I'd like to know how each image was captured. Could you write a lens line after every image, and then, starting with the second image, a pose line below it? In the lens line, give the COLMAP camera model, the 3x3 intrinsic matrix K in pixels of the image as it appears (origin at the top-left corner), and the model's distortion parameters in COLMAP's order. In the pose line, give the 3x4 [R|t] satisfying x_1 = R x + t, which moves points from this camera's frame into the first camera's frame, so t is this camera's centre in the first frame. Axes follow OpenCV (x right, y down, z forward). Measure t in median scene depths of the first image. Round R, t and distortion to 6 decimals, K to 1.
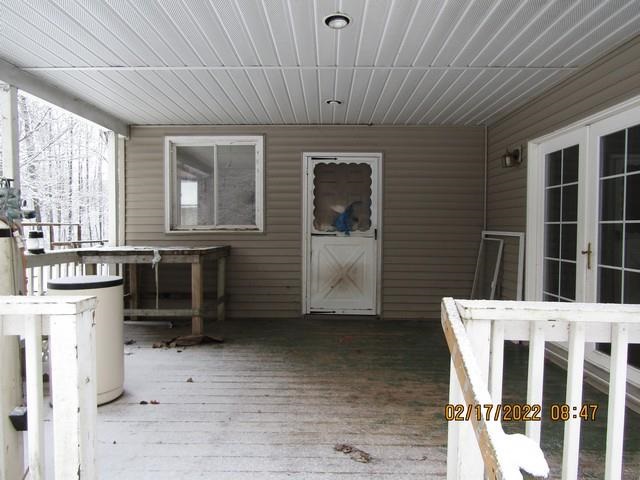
lens RADIAL K [[459.7, 0, 319.9], [0, 459.7, 237.0], [0, 0, 1]] dist [-0.001859, -0.004731]
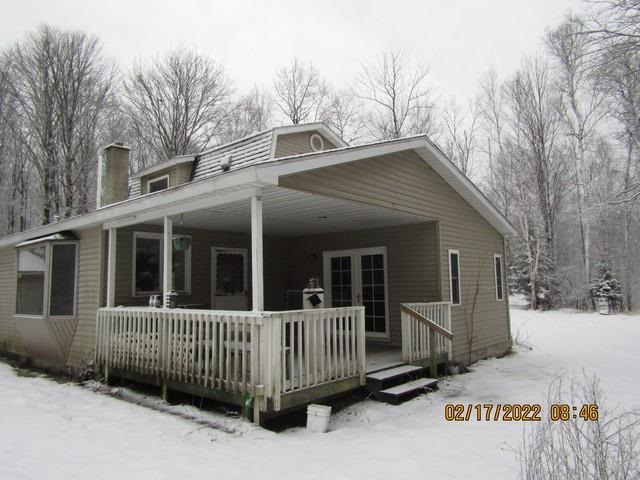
lens RADIAL K [[459.7, 0, 322.1], [0, 459.7, 240.4], [0, 0, 1]] dist [-0.001859, -0.004731]
pose [[0.647534, 0.058157, 0.759814, -1.073859], [0.038196, 0.993353, -0.108584, -0.005792], [-0.761079, 0.099334, 0.641008, -0.413896]]
